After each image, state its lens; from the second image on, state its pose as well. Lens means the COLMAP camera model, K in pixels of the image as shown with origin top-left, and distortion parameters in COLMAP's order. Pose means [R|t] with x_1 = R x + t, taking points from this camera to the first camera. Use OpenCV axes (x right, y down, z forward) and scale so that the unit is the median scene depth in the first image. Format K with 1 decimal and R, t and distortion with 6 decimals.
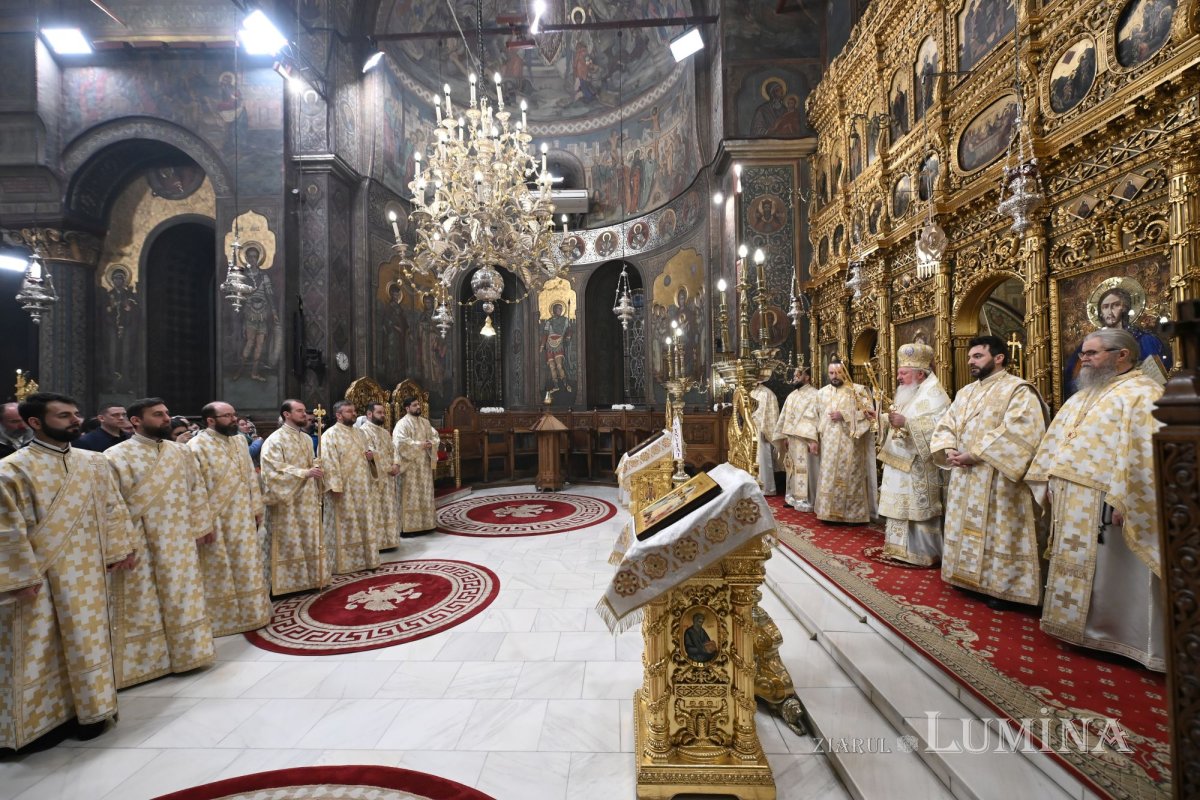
lens RADIAL K [[467.4, 0, 598.5], [0, 467.4, 400.8], [0, 0, 1]] dist [-0.000228, -0.000062]
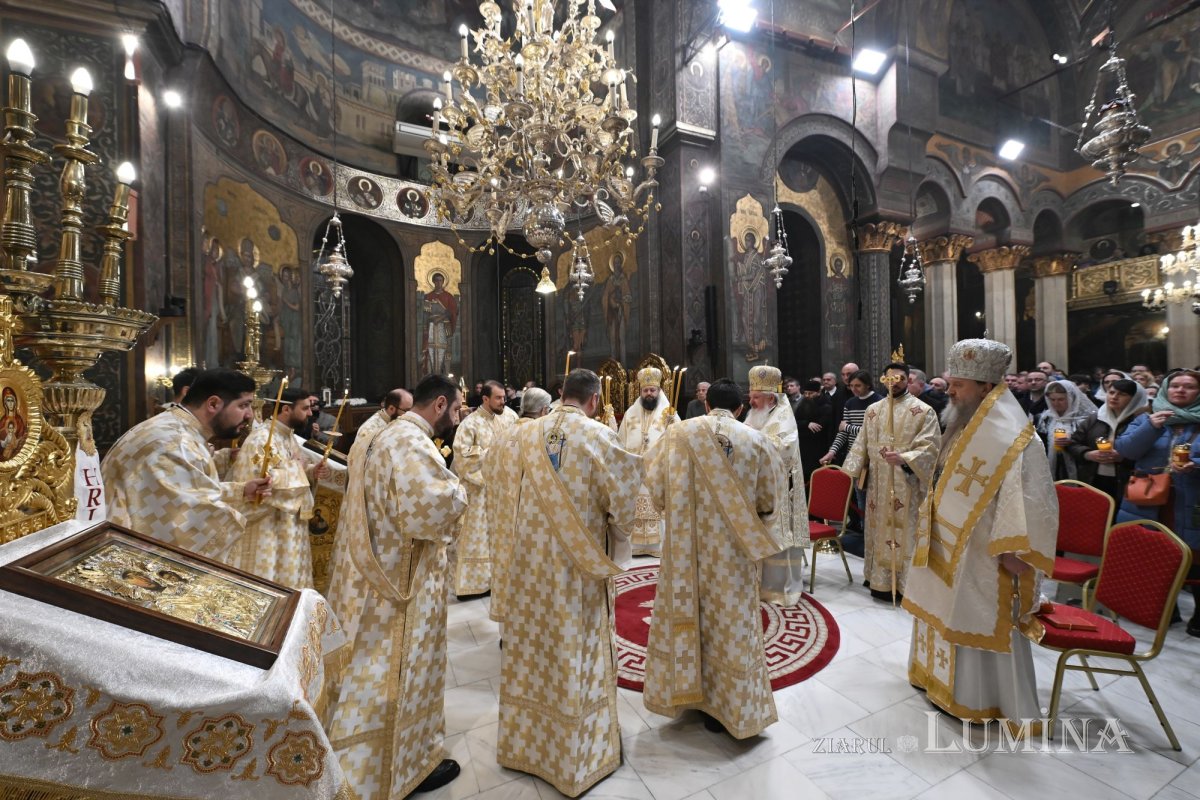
lens RADIAL K [[482.2, 0, 621.4], [0, 482.2, 390.1], [0, 0, 1]] dist [0.000031, -0.000092]
pose [[-0.885200, 0.050200, -0.462494, 0.001996], [0.061628, 0.998053, -0.009622, 0.022064], [0.461110, -0.037020, -0.886570, 1.168412]]
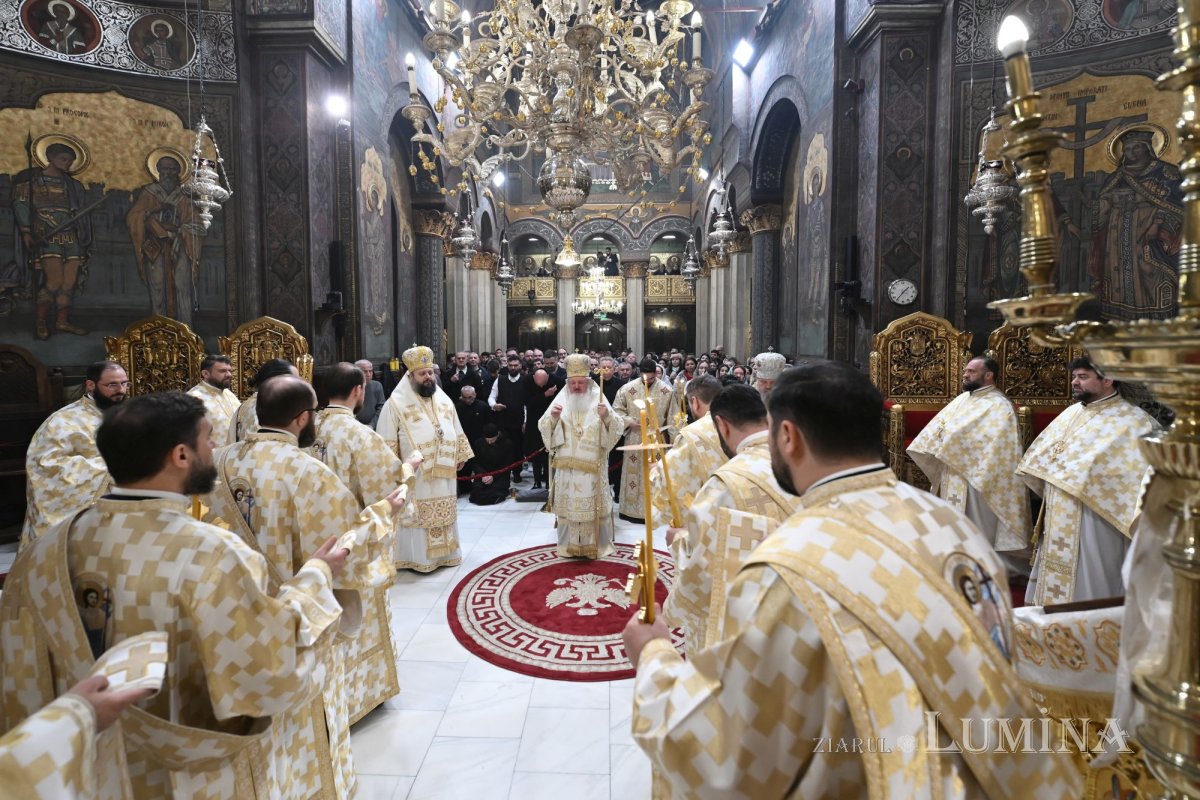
lens RADIAL K [[501.6, 0, 581.9], [0, 501.6, 370.0], [0, 0, 1]] dist [-0.001100, -0.000209]
pose [[0.004250, 0.066243, -0.997794, 0.294786], [0.017513, 0.997646, 0.066307, -0.033900], [0.999838, -0.017756, 0.003080, 0.684157]]
